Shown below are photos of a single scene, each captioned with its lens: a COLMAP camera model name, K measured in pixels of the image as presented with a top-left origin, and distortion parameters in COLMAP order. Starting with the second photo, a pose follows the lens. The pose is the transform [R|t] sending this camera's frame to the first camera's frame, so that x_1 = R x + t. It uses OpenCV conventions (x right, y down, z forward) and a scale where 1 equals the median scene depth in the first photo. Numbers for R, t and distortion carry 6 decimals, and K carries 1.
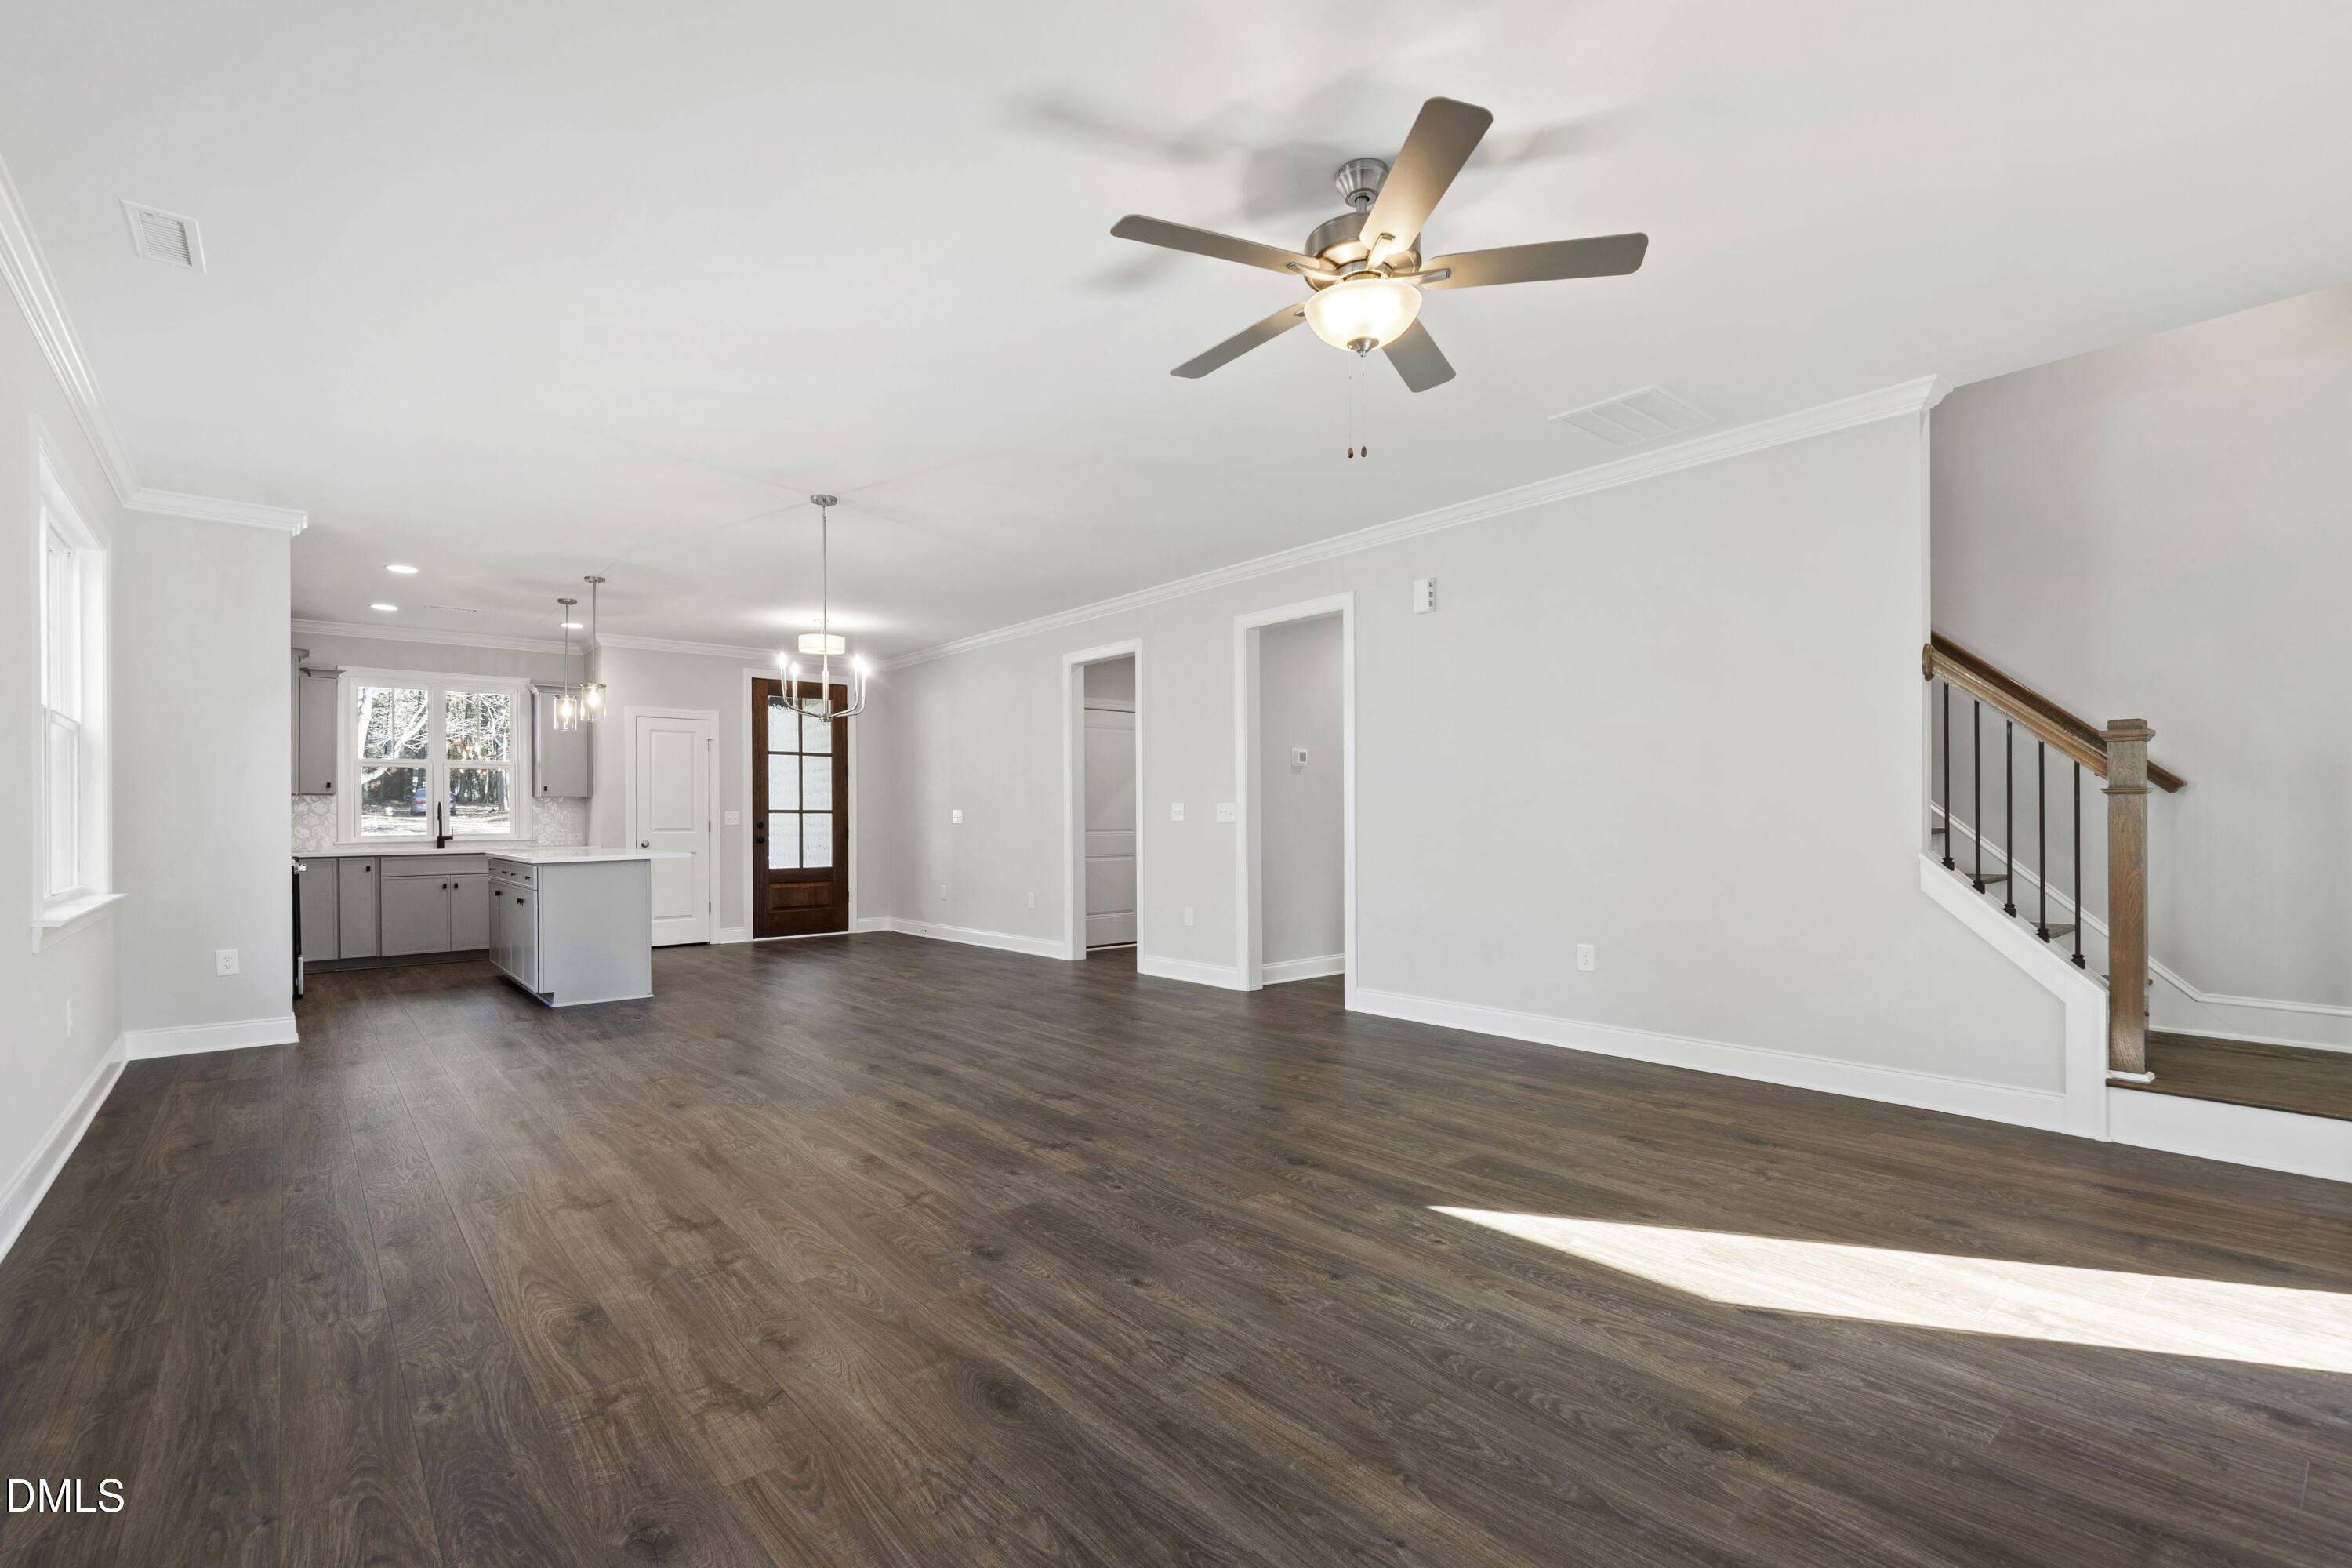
lens RADIAL K [[1040.3, 0, 1170.3], [0, 1040.3, 826.8], [0, 0, 1]] dist [-0.020158, -0.000672]
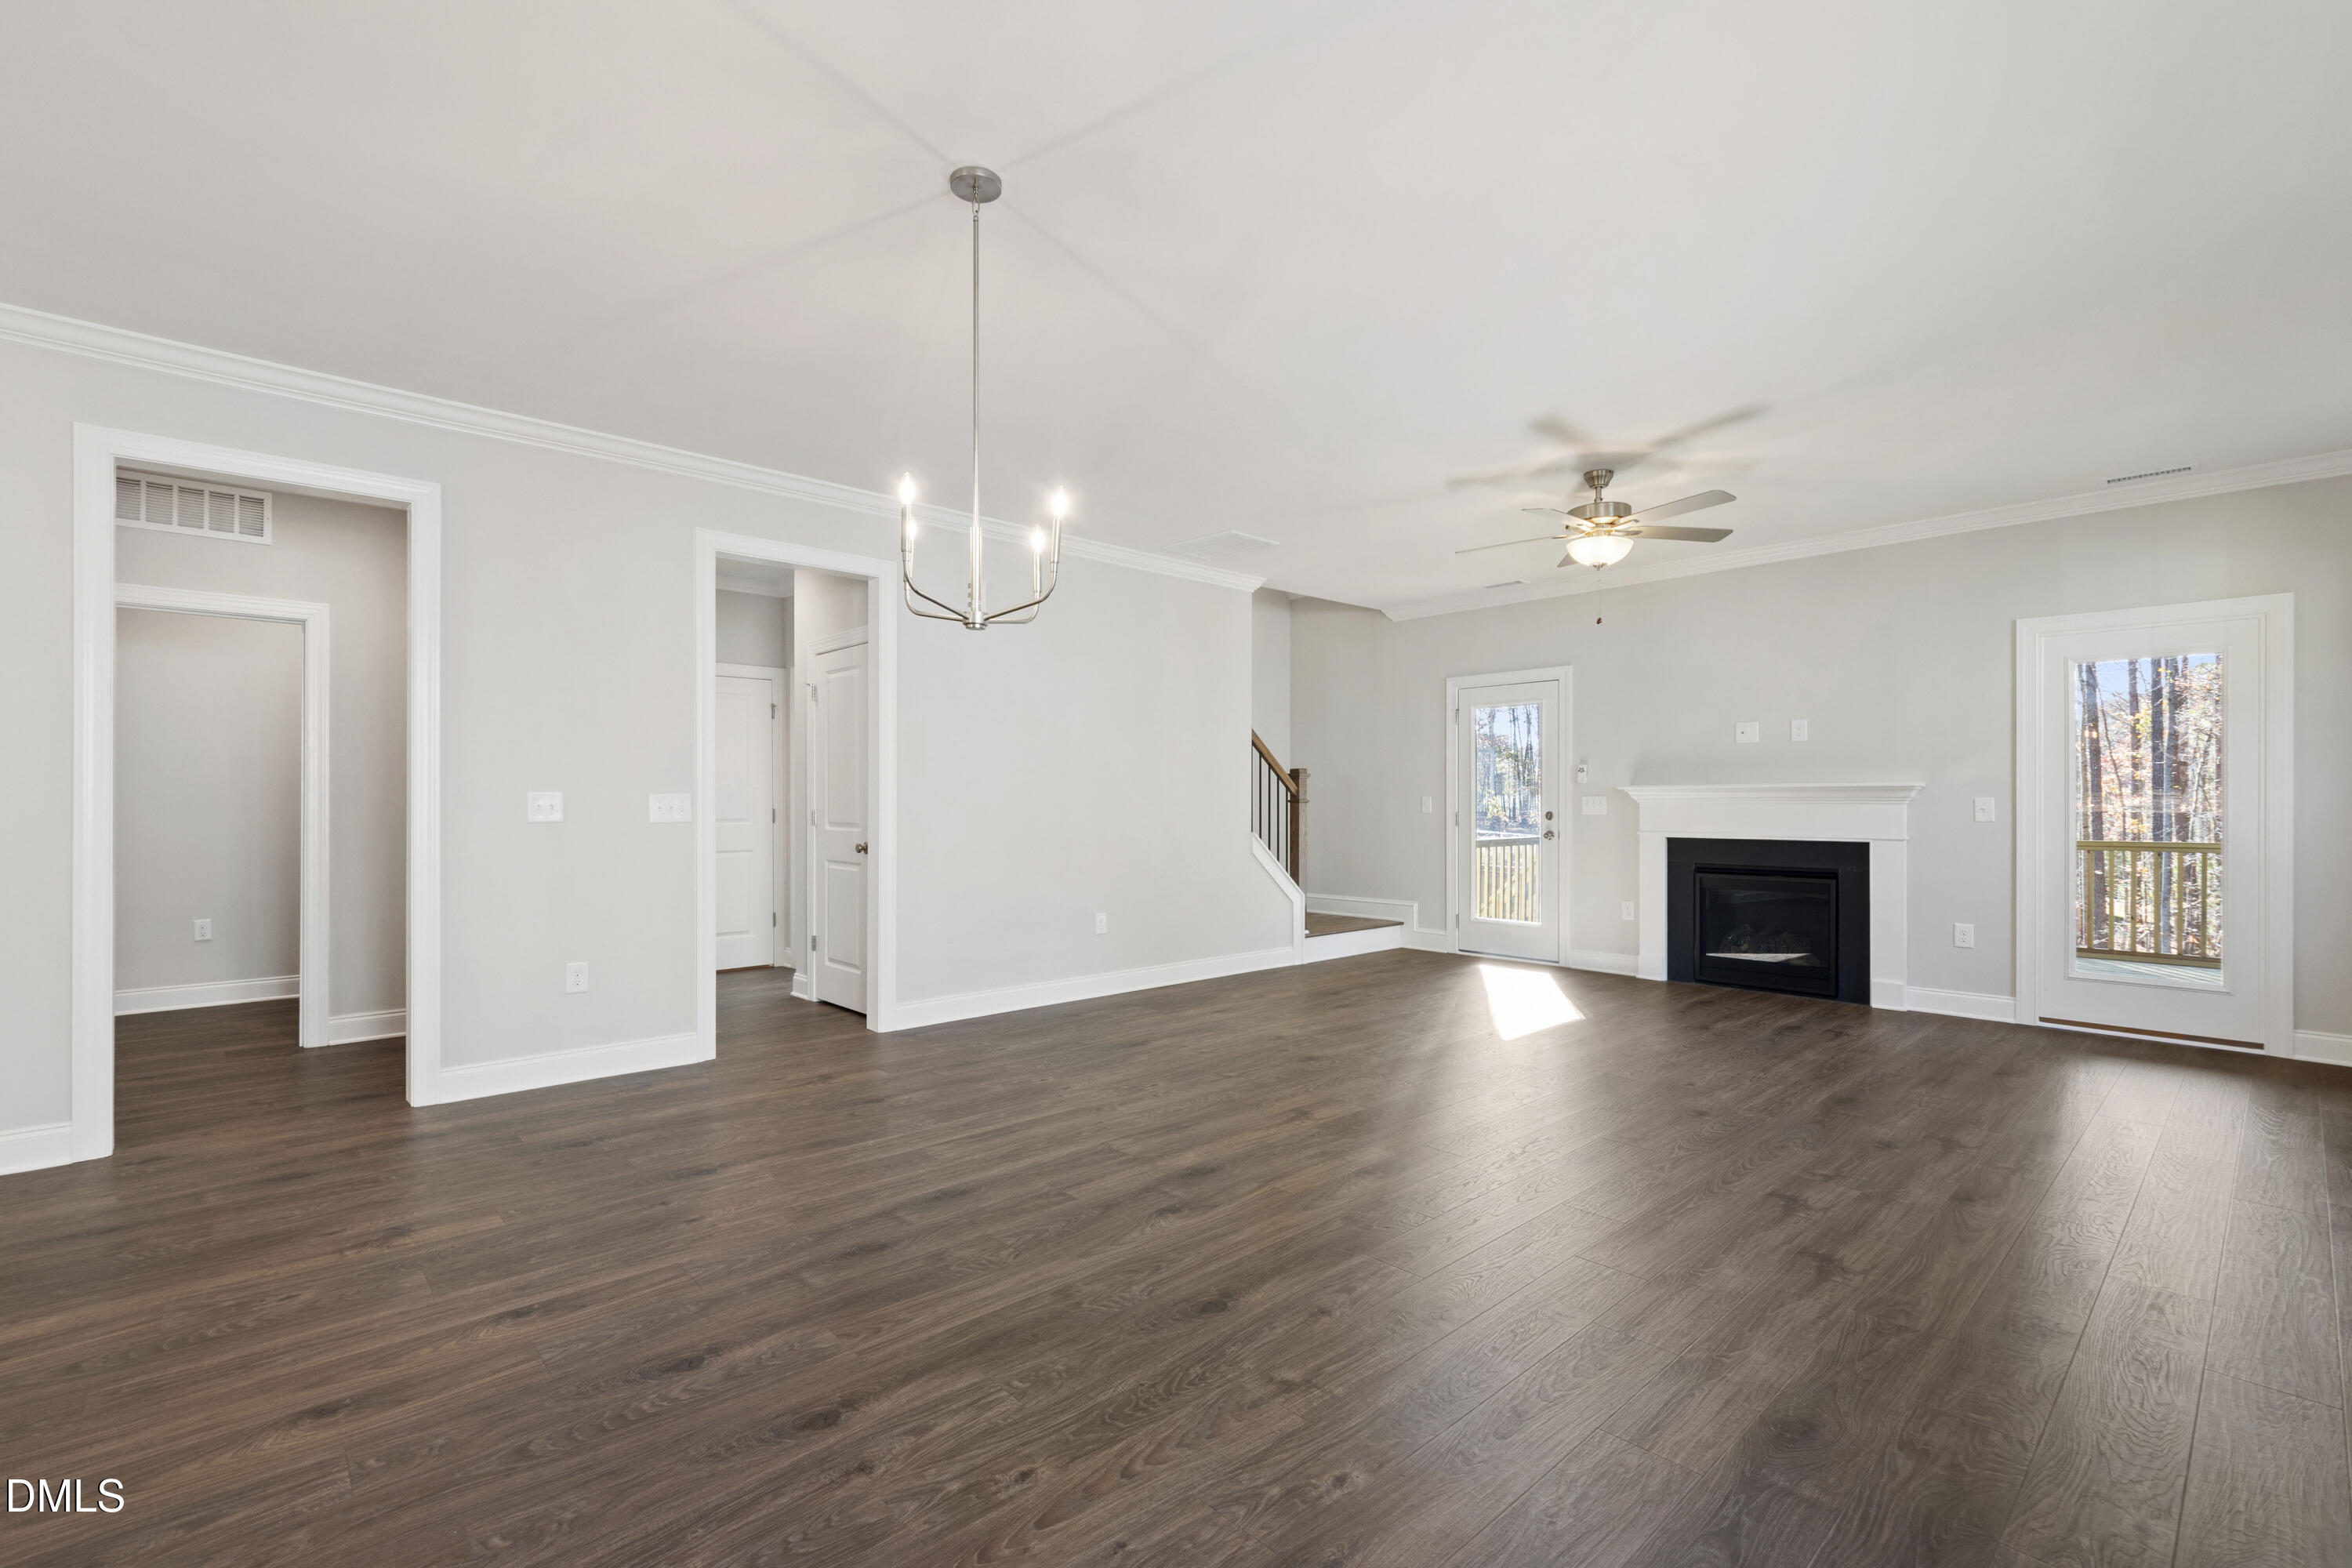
lens RADIAL K [[1023.1, 0, 1186.6], [0, 1023.1, 808.1], [0, 0, 1]] dist [-0.000742, 0.000197]
pose [[-0.033448, -0.001008, 0.999440, -0.478972], [0.004790, 0.999988, 0.001169, -0.008161], [-0.999429, 0.004826, -0.033443, 0.530019]]
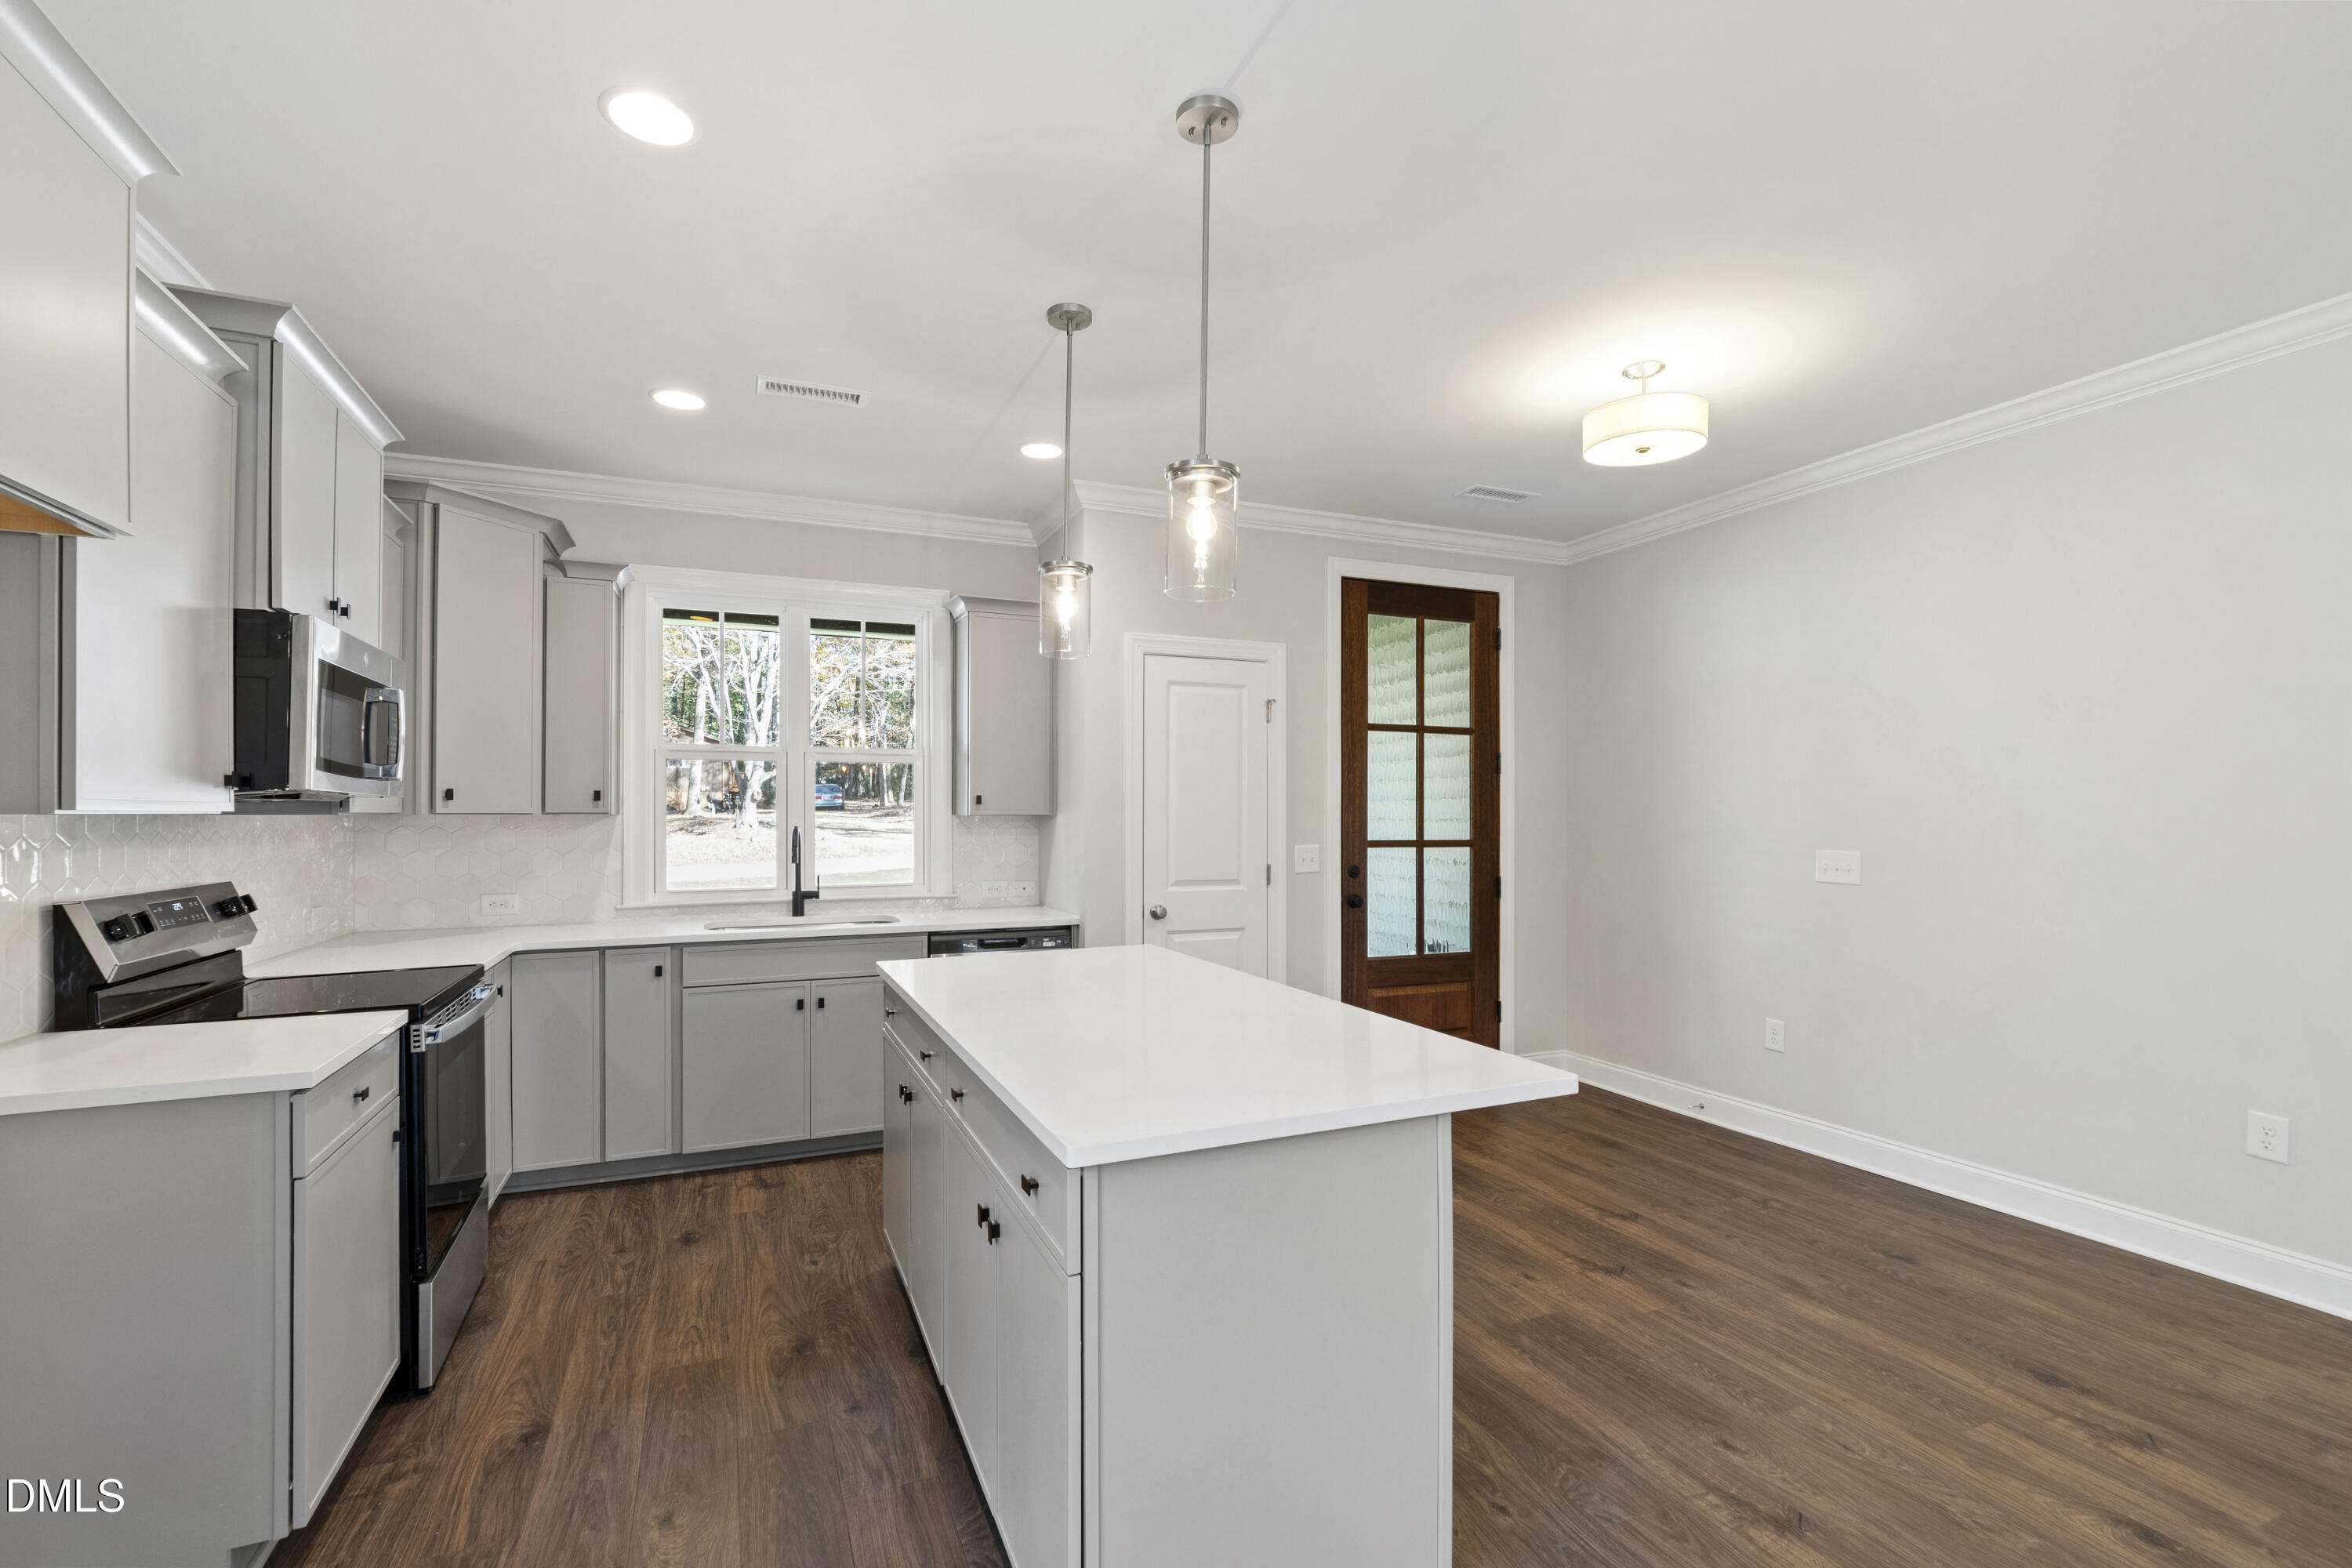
lens RADIAL K [[1027.1, 0, 1143.5], [0, 1027.1, 806.4], [0, 0, 1]] dist [0.015777, -0.000462]
pose [[0.950100, 0.005569, -0.311894, -0.366544], [-0.009891, 0.999876, -0.012275, -0.028281], [0.311787, 0.014748, 0.950037, 0.538611]]
